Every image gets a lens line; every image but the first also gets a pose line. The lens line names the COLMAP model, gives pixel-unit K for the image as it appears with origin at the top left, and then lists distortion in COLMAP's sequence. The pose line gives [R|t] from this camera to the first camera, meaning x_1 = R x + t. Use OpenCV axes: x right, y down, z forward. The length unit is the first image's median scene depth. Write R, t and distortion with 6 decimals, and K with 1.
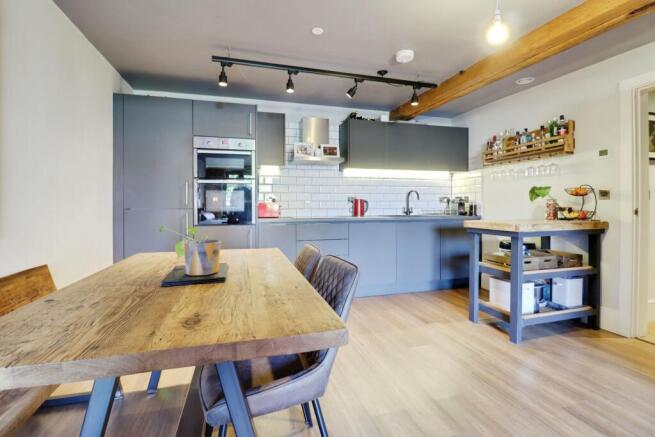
lens RADIAL K [[308.4, 0, 324.7], [0, 308.4, 204.8], [0, 0, 1]] dist [-0.002640, -0.000647]
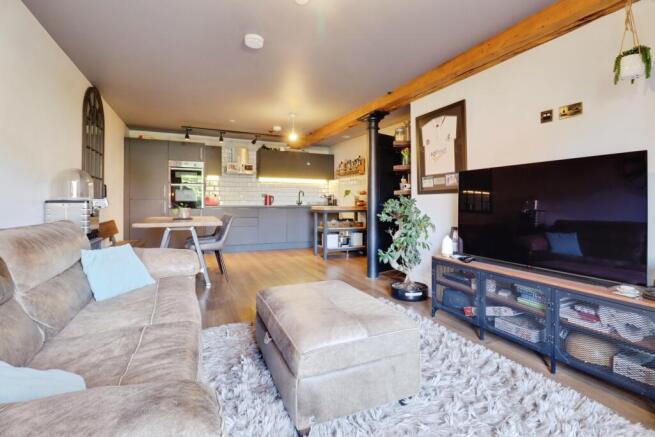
lens RADIAL K [[308.4, 0, 332.9], [0, 308.4, 201.5], [0, 0, 1]] dist [-0.002640, -0.000647]
pose [[0.985735, 0.007097, 0.168158, 0.184589], [-0.006466, 0.999970, -0.004297, 0.021564], [-0.168183, 0.003148, 0.985751, -0.763753]]
